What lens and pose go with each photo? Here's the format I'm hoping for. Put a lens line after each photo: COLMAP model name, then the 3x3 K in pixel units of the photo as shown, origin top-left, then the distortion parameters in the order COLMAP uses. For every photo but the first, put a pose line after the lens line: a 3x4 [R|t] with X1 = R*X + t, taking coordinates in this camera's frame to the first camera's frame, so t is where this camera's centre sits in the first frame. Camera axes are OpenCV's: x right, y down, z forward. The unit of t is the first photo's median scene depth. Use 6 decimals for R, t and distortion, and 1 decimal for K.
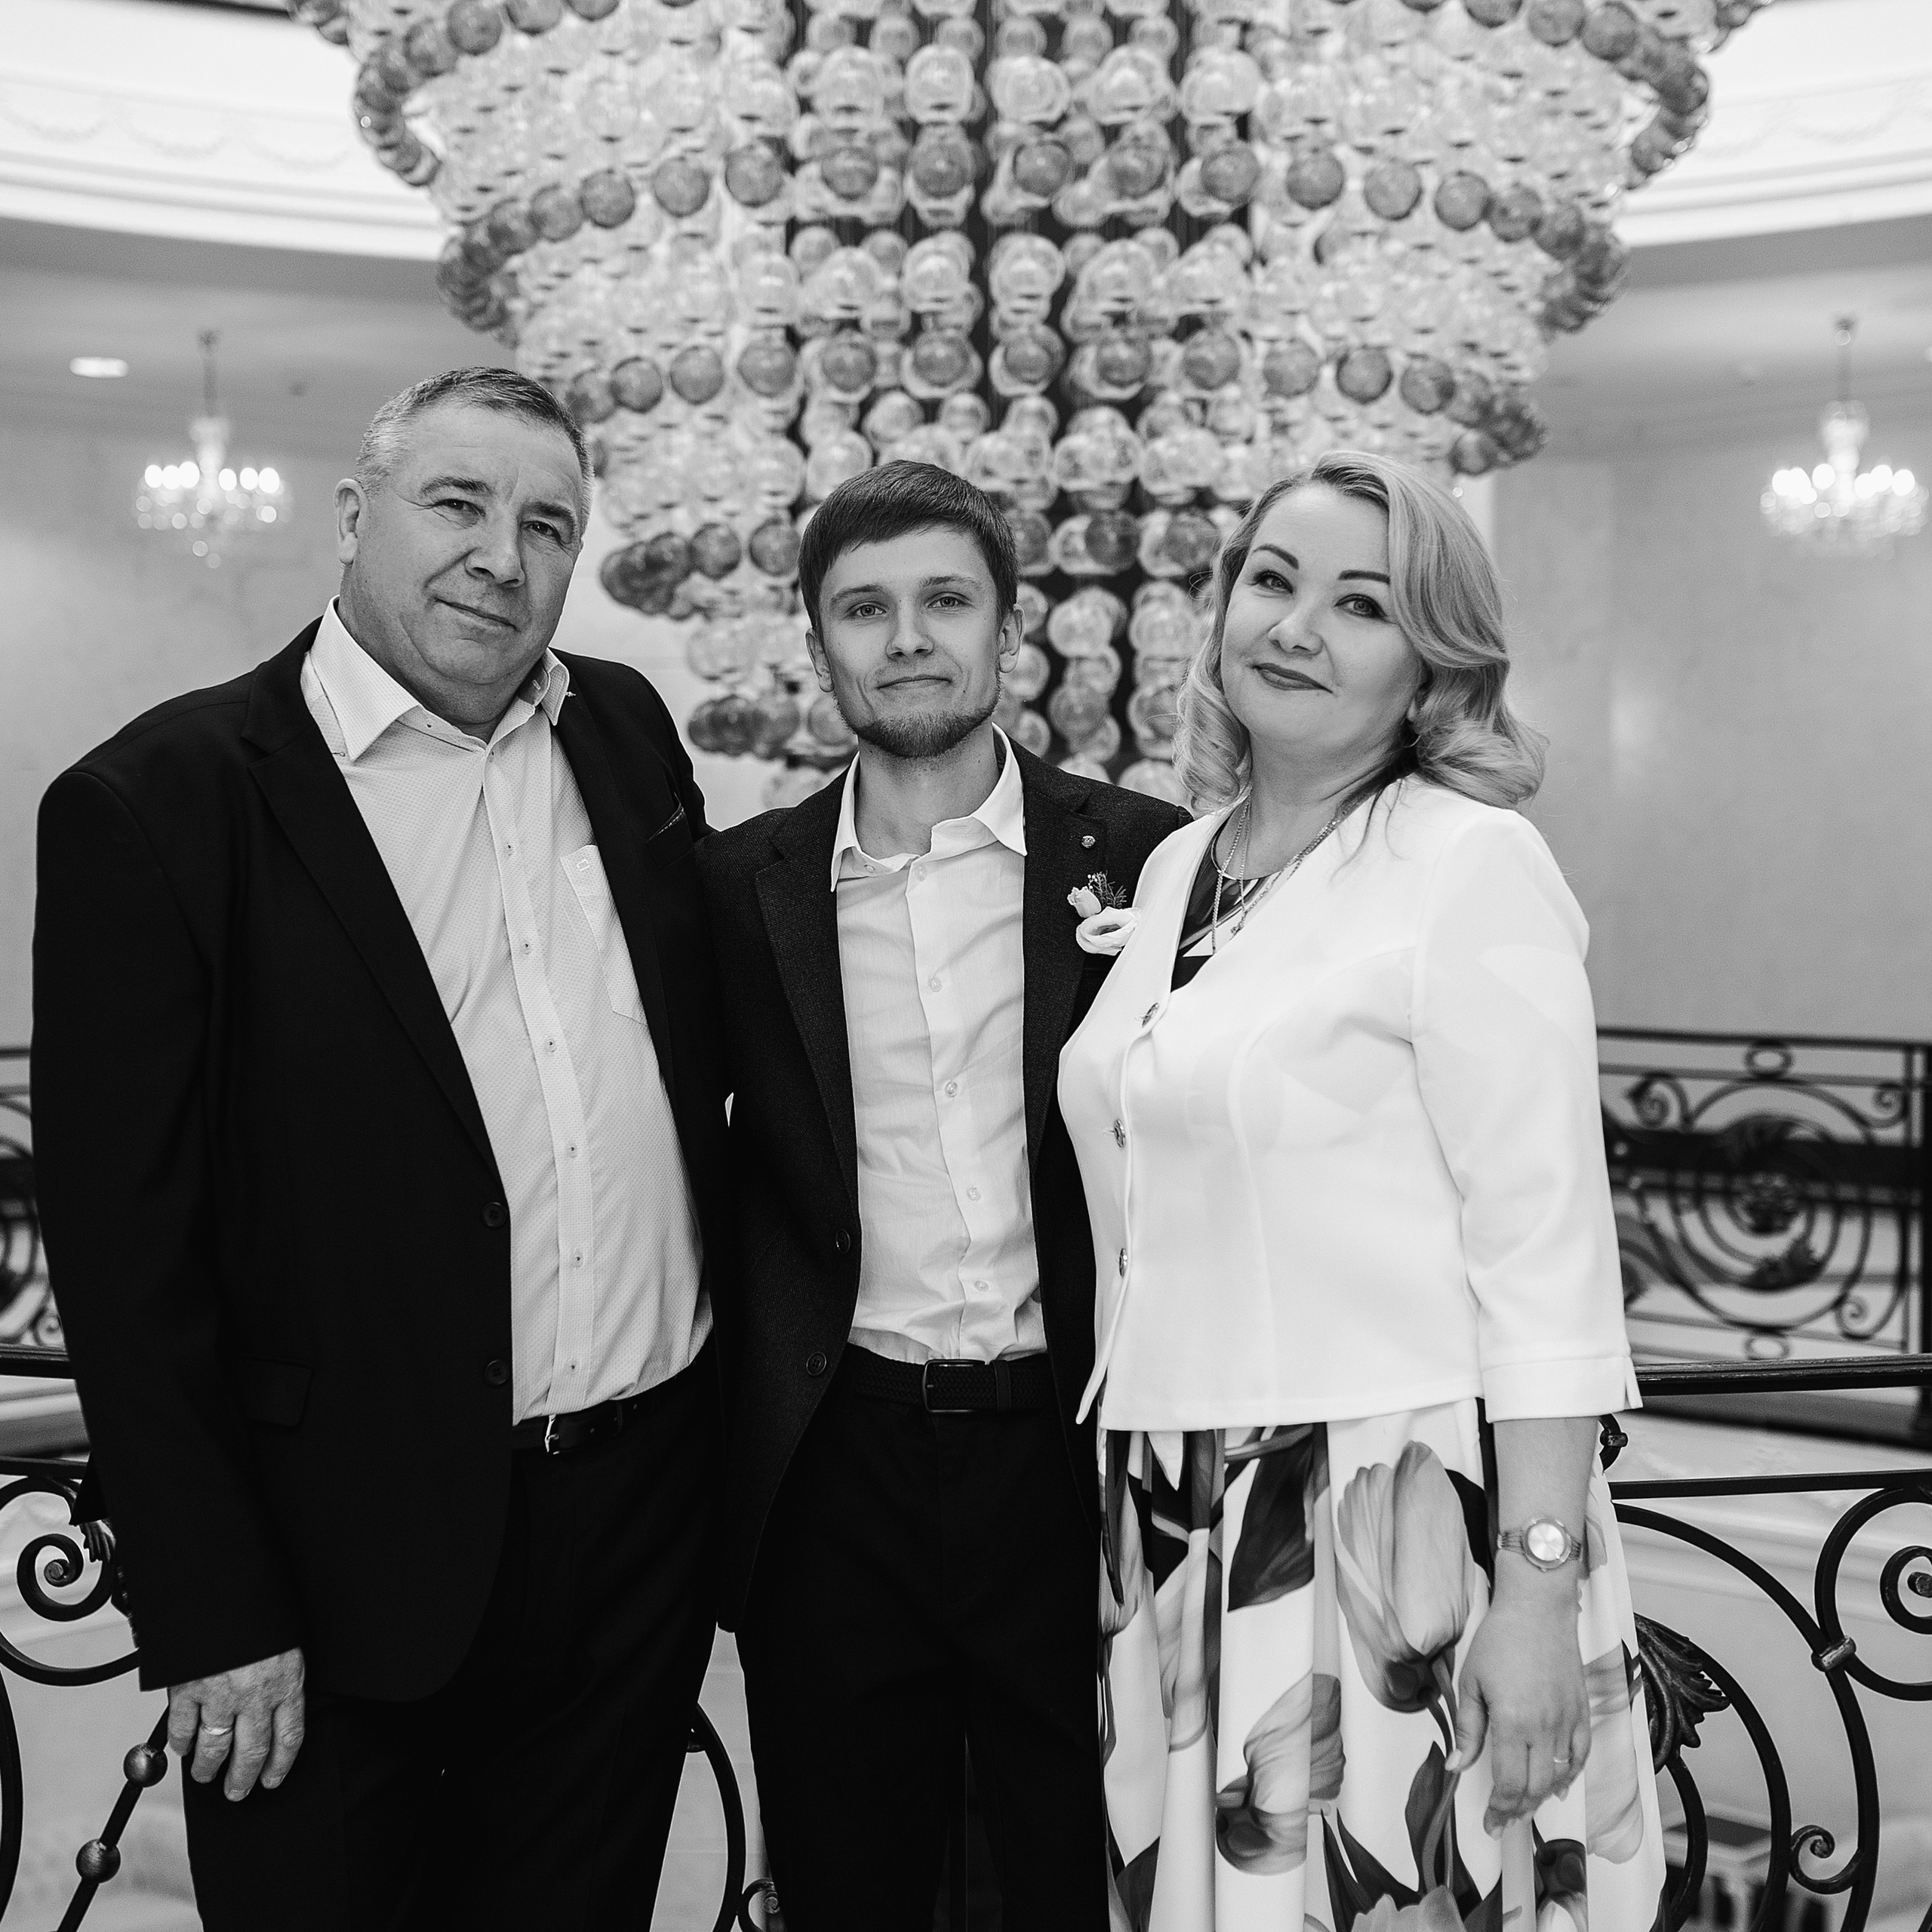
lens RADIAL K [[3155.8, 0, 922.4], [0, 3155.8, 936.4], [0, 0, 1]] dist [-0.002063, 0.013429]
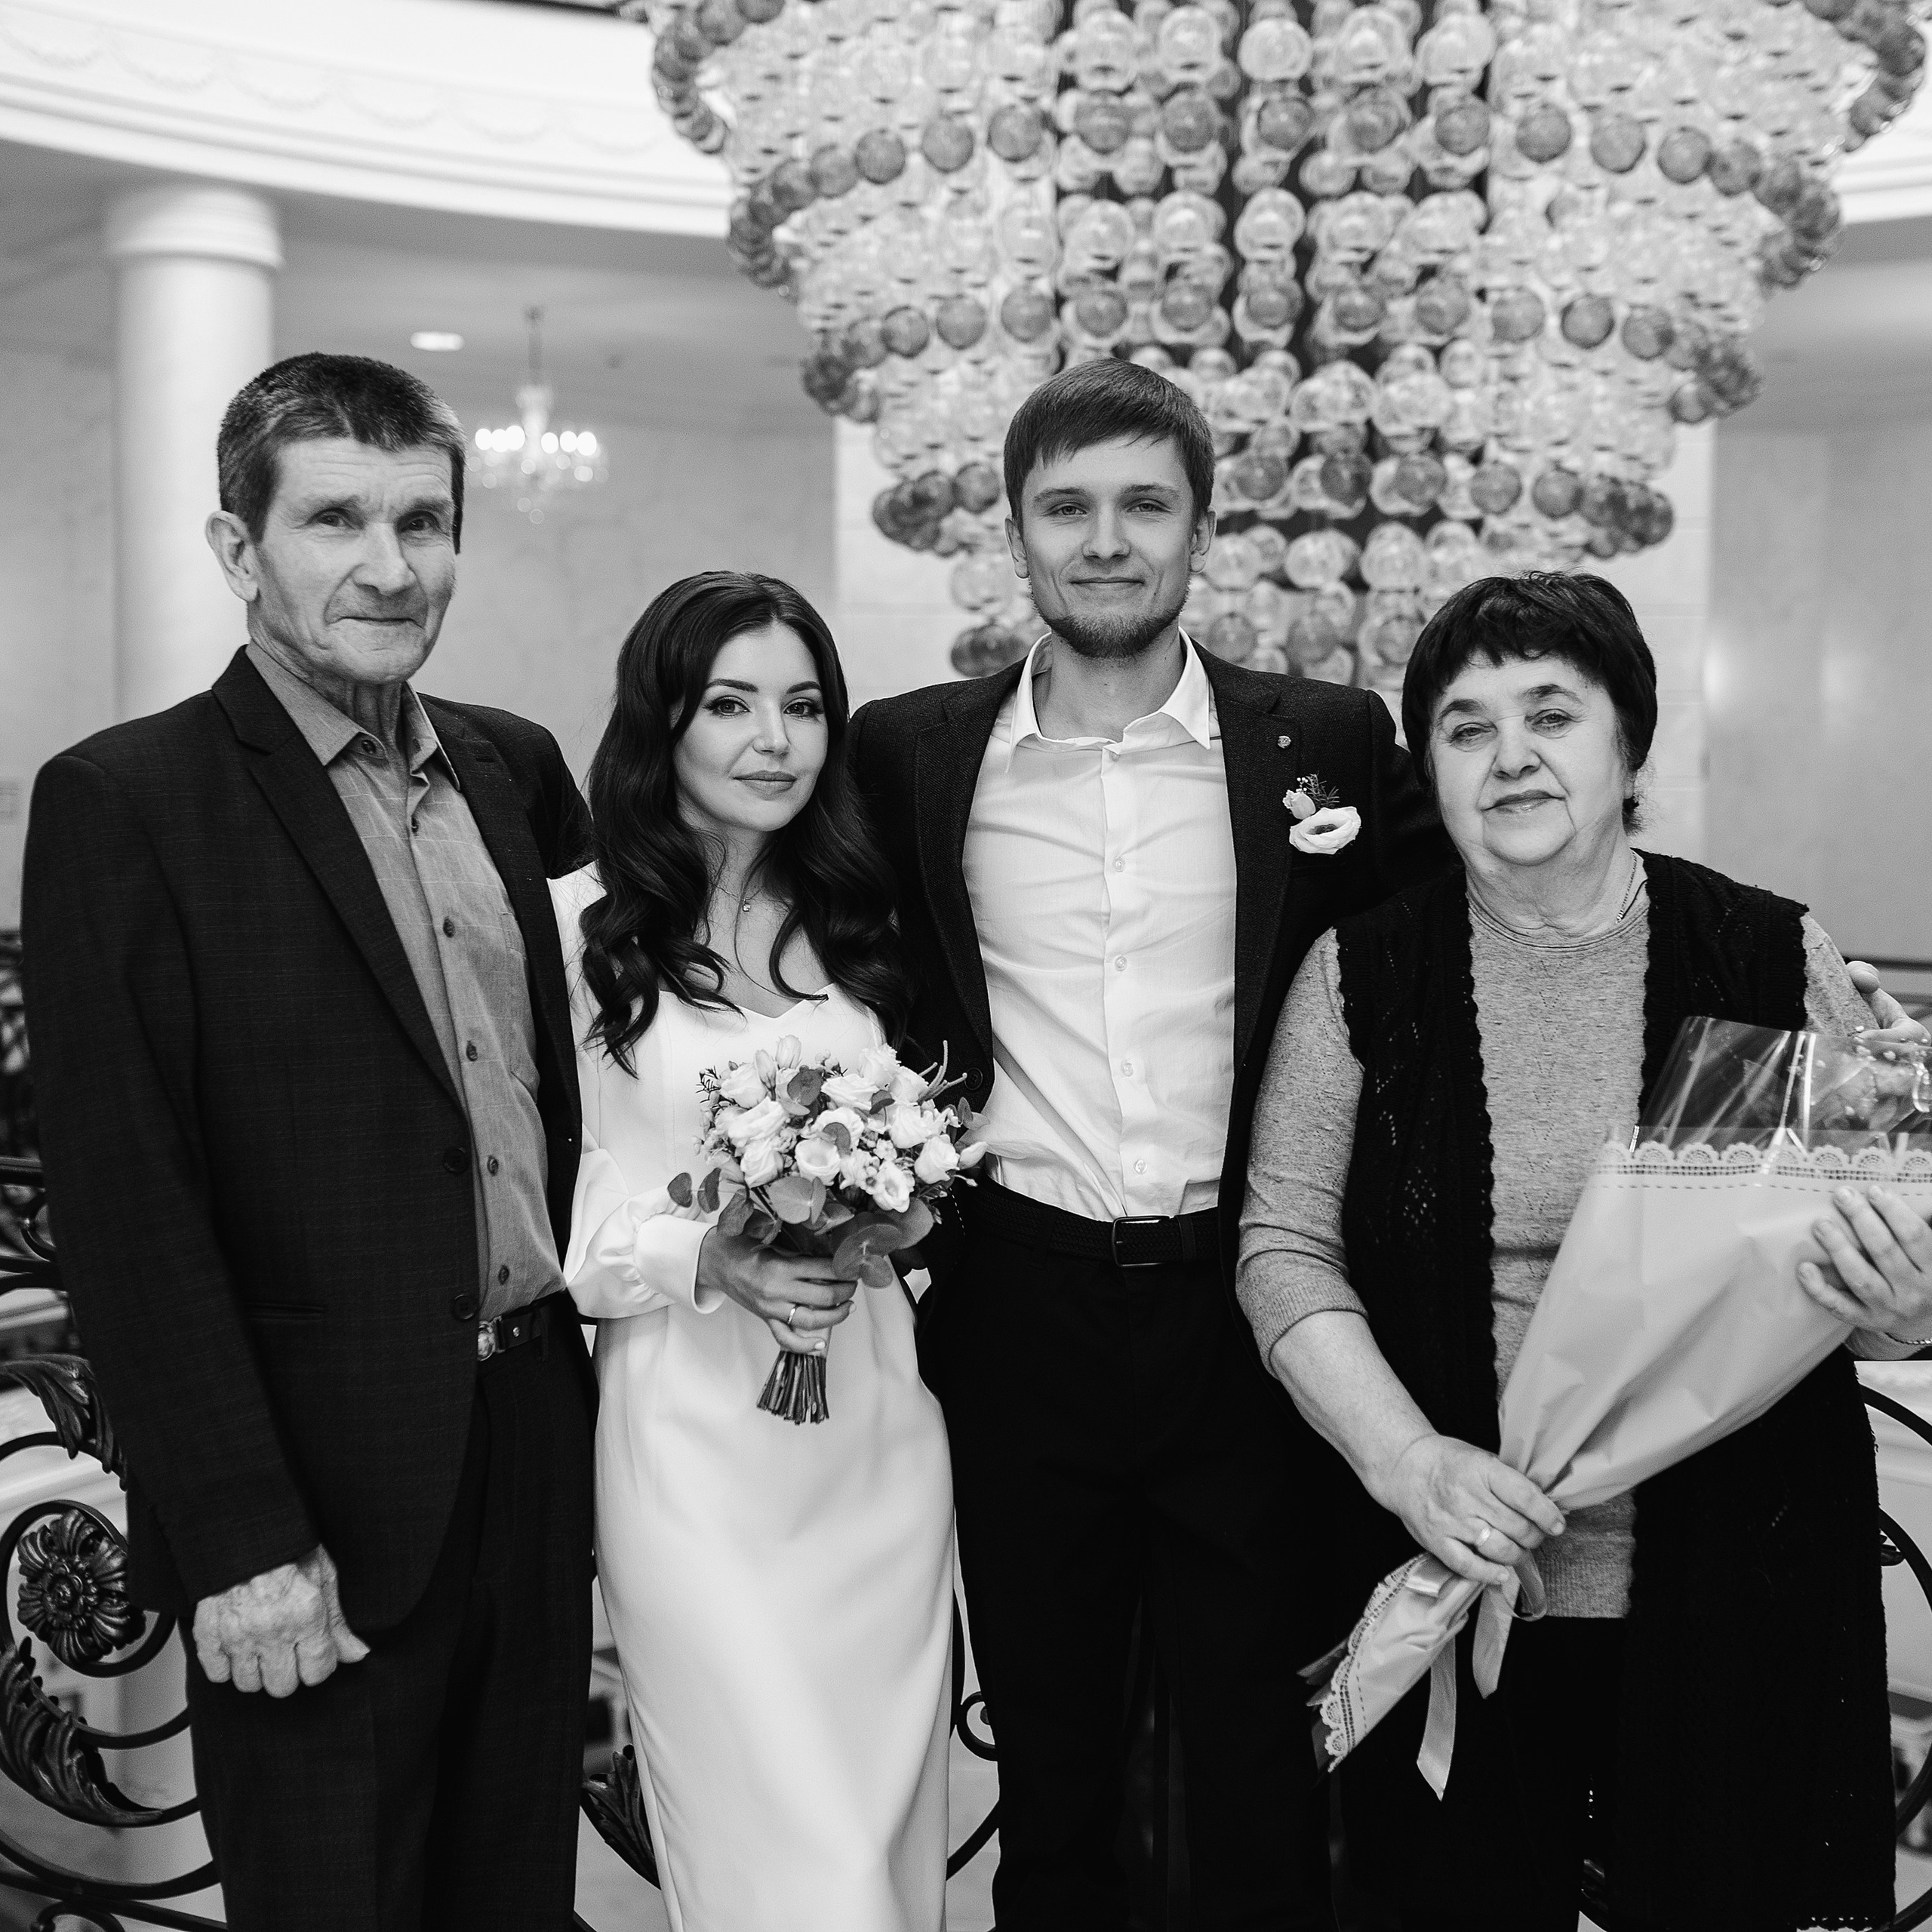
lens RADIAL K [[2857.0, 0, 969.0], [0, 2857.0, 966.0], [0, 0, 1]] dist [-0.002958, 0.004285]
pose [[0.997126, 0.016965, -0.073842, 0.006847], [-0.014700, 0.999408, 0.031103, 0.011171], [0.074326, -0.029928, 0.996785, 0.019389]]
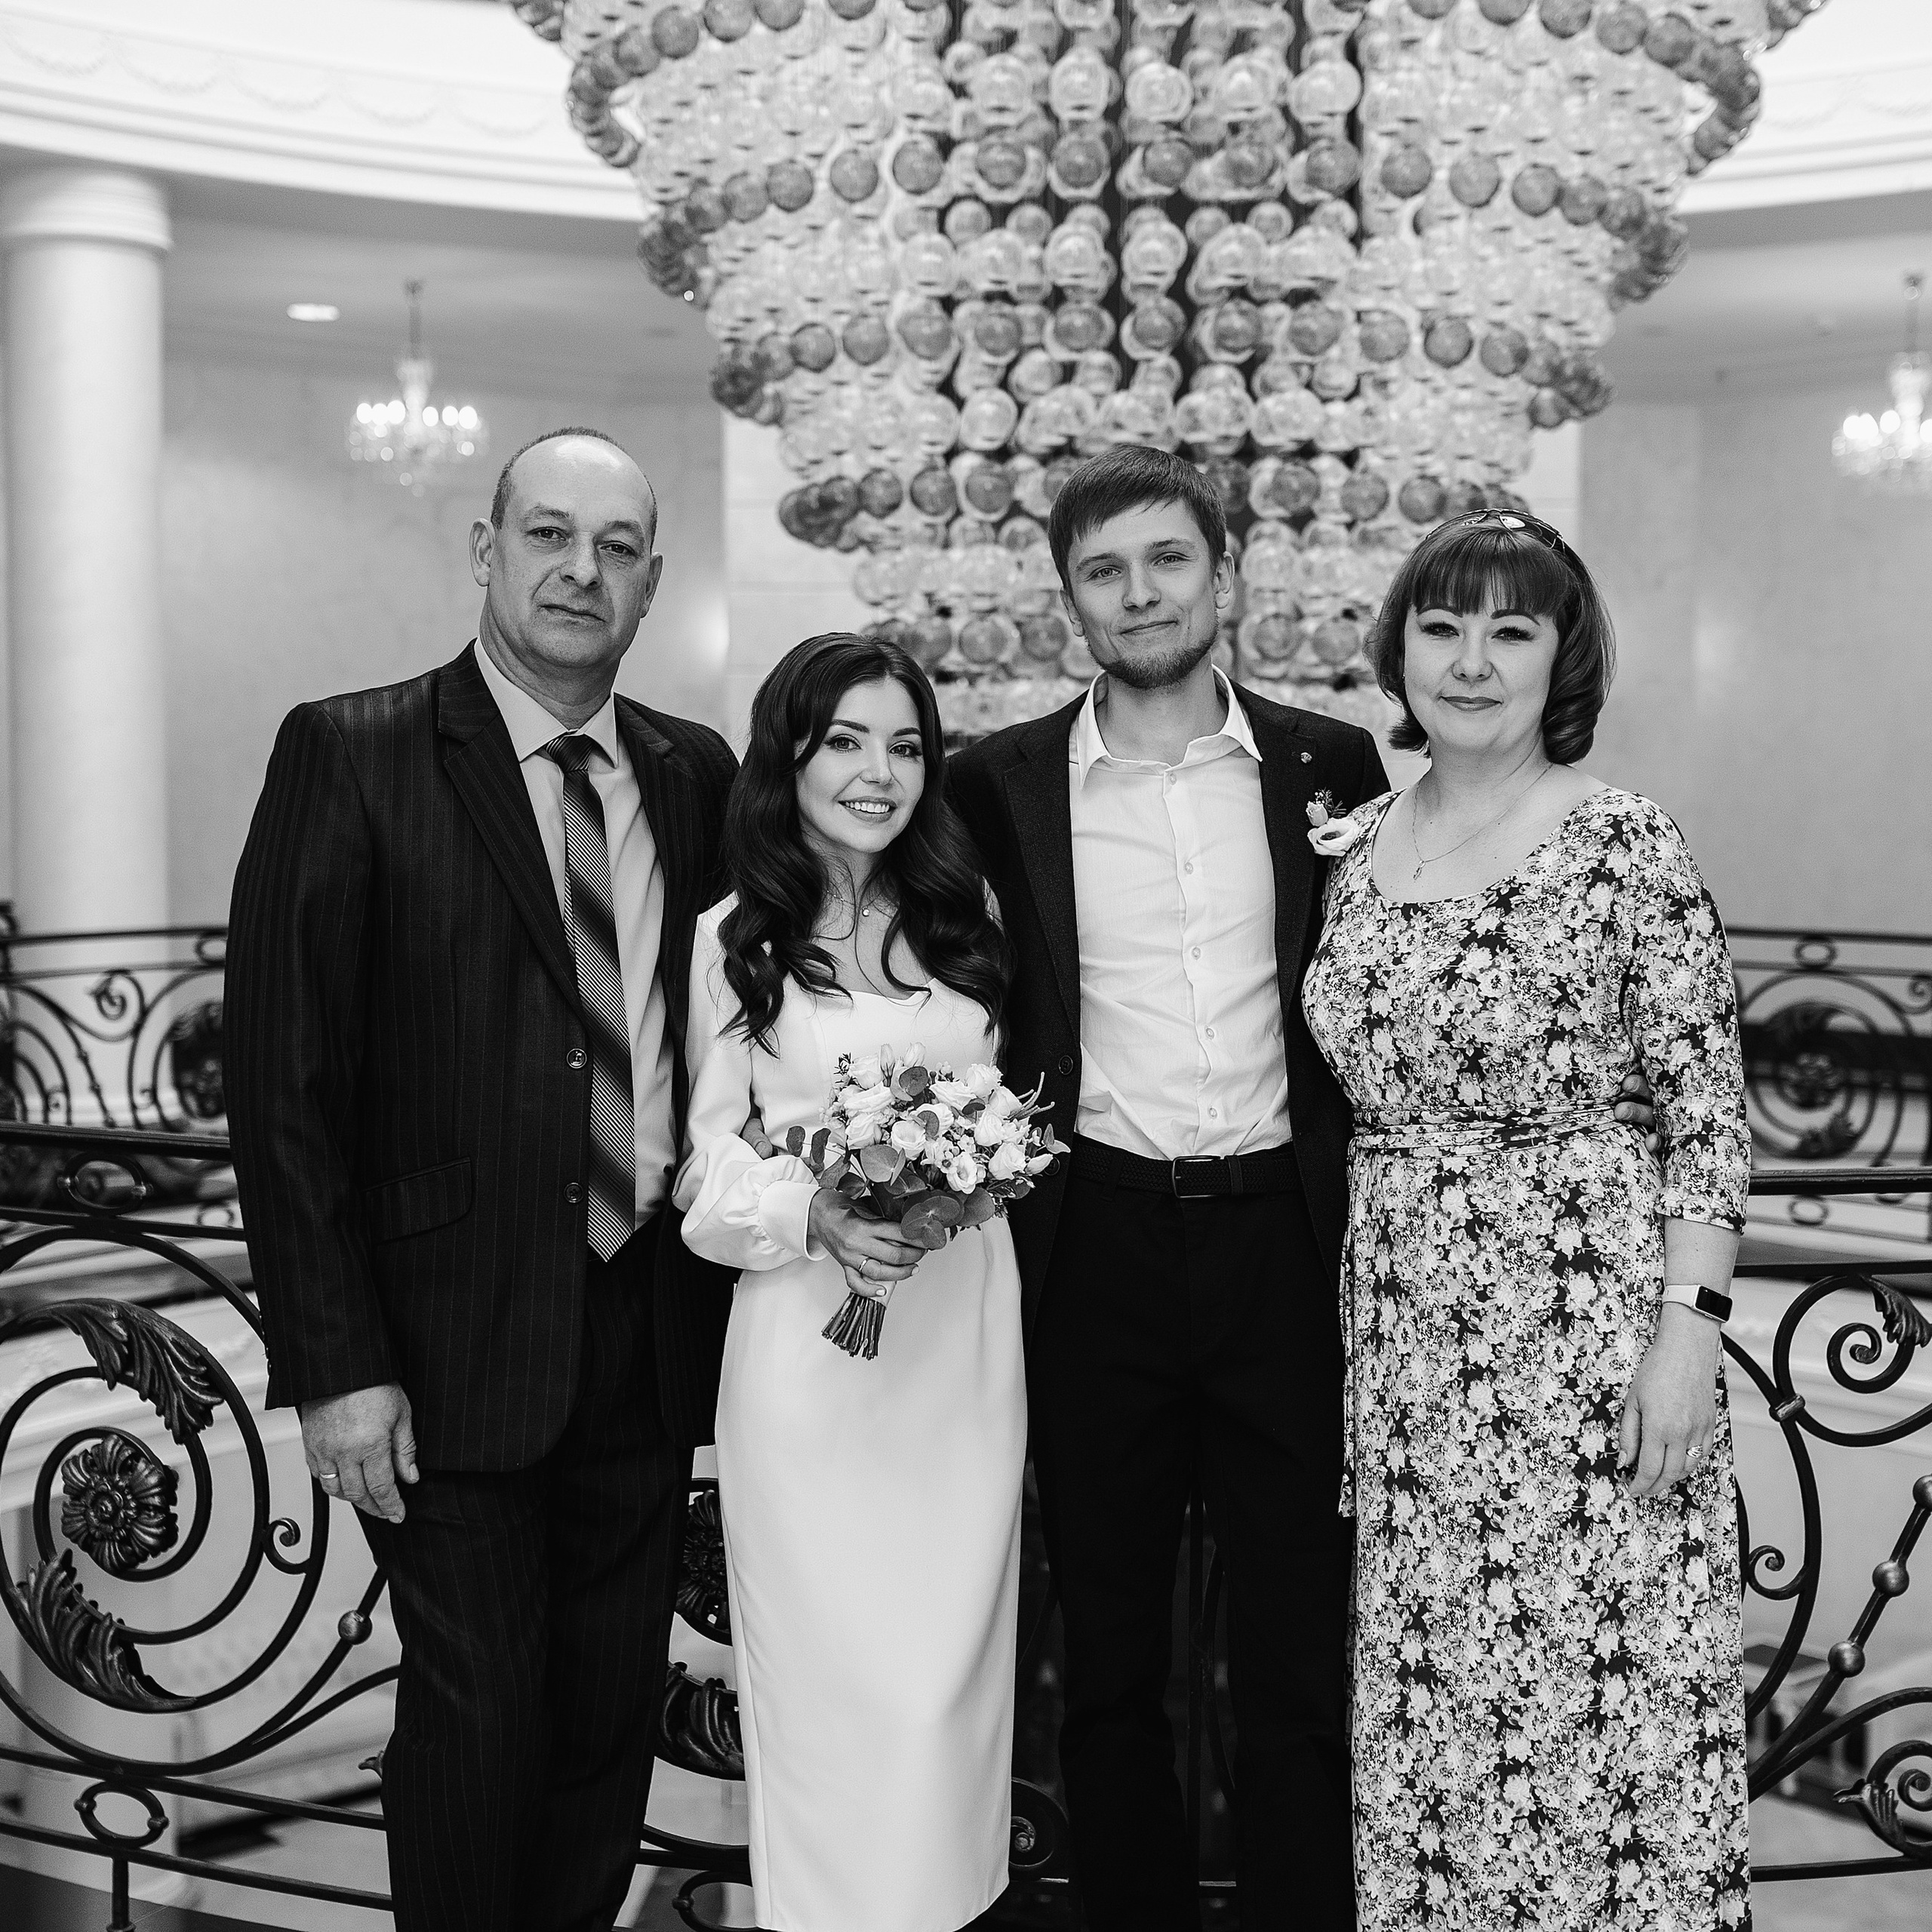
lens RADIAL K [[2972.0, 0, 966.0], [0, 2972.0, 966.0], [0, 0, 1]] dist [0.004365, -0.024913]
pose [[0.999489, 0.010914, -0.030031, 0.000033], [-0.009662, 0.999091, 0.041527, 0.004690], [0.030457, -0.041216, 0.998686, -0.086817]]
